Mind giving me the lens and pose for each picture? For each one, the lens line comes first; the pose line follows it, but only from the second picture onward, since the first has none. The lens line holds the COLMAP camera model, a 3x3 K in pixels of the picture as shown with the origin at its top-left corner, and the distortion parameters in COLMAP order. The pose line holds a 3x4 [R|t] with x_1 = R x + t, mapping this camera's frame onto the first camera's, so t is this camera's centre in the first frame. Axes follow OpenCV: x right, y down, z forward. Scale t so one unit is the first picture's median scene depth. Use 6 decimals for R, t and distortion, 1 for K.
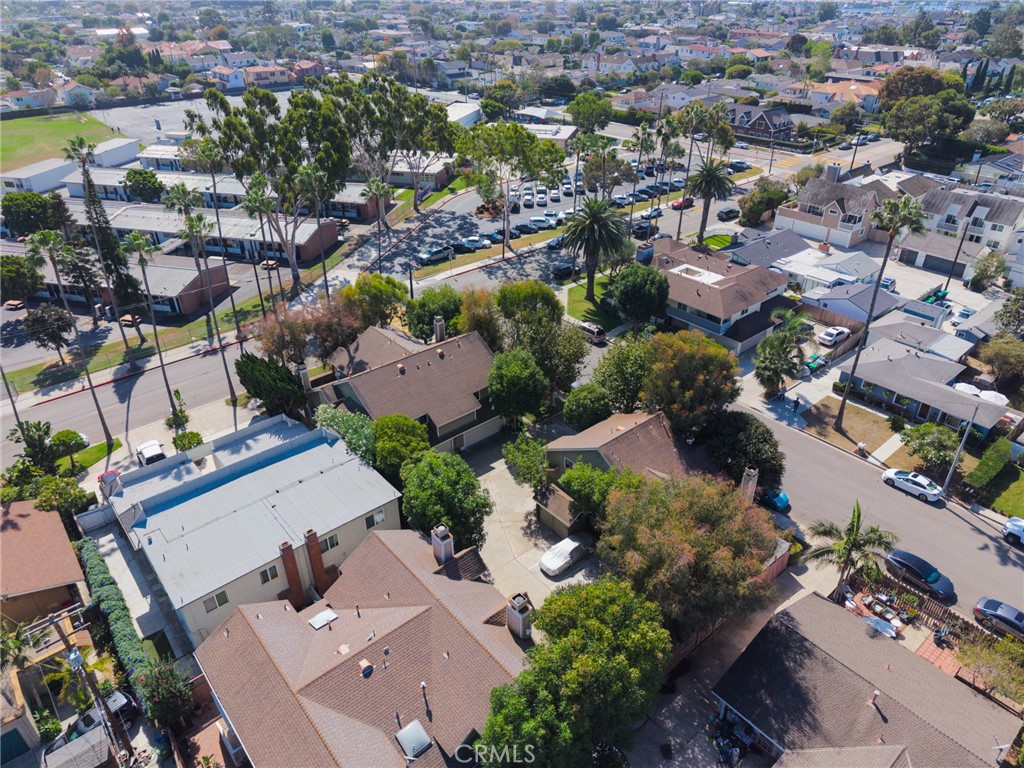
lens RADIAL K [[688.6, 0, 512.0], [0, 688.6, 384.0], [0, 0, 1]] dist [0.017793, -0.016445]
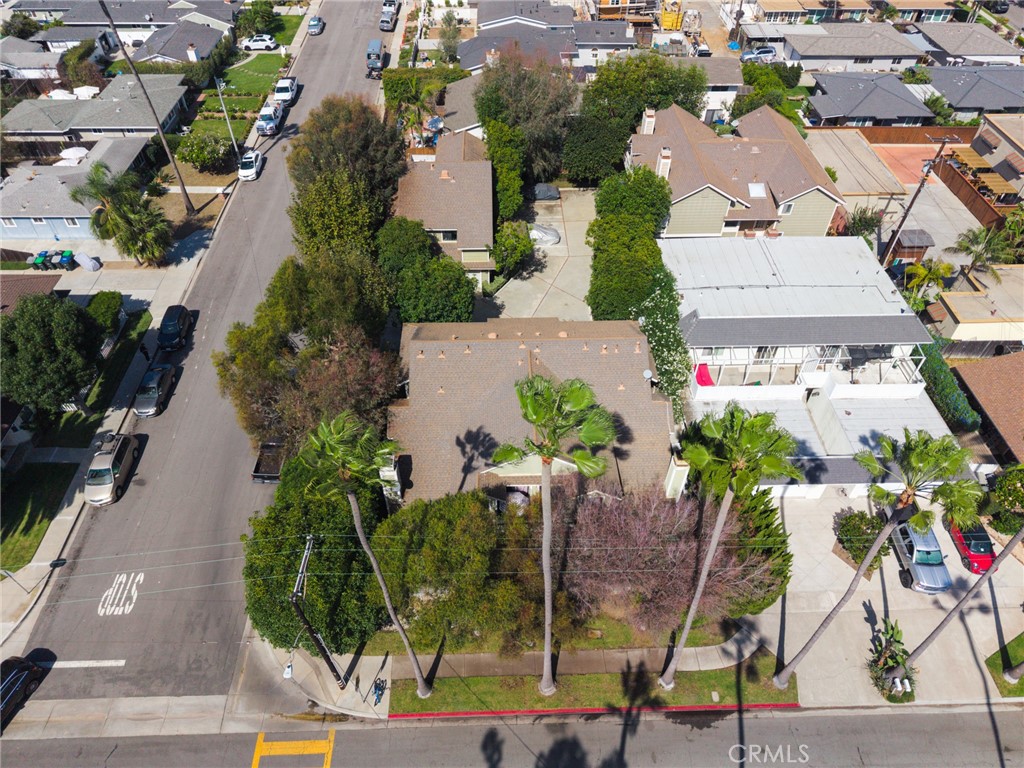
lens RADIAL K [[688.6, 0, 512.0], [0, 688.6, 384.0], [0, 0, 1]] dist [0.017793, -0.016445]
pose [[-0.785611, -0.441098, 0.433875, -0.263892], [0.318333, 0.313149, 0.894763, -0.379880], [-0.530546, 0.841053, -0.105597, 0.689847]]
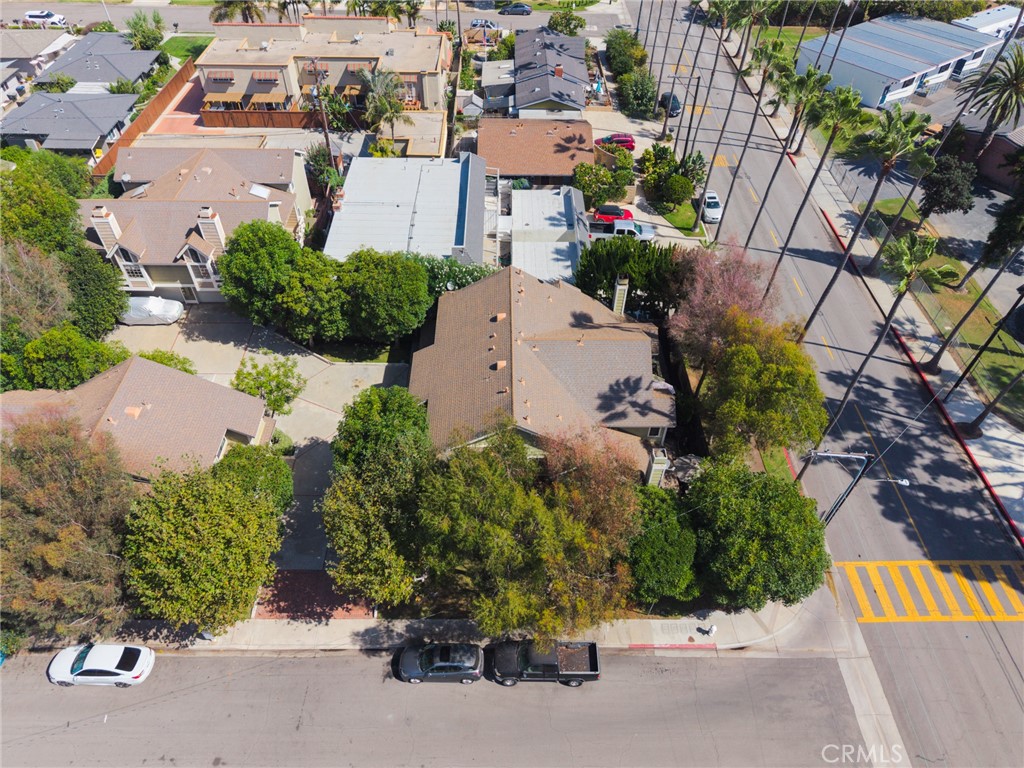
lens RADIAL K [[688.6, 0, 512.0], [0, 688.6, 384.0], [0, 0, 1]] dist [0.017793, -0.016445]
pose [[-0.636814, 0.550681, -0.539646, 0.143950], [-0.402491, 0.359545, 0.841860, -0.353434], [0.657624, 0.753311, -0.007320, 0.644861]]
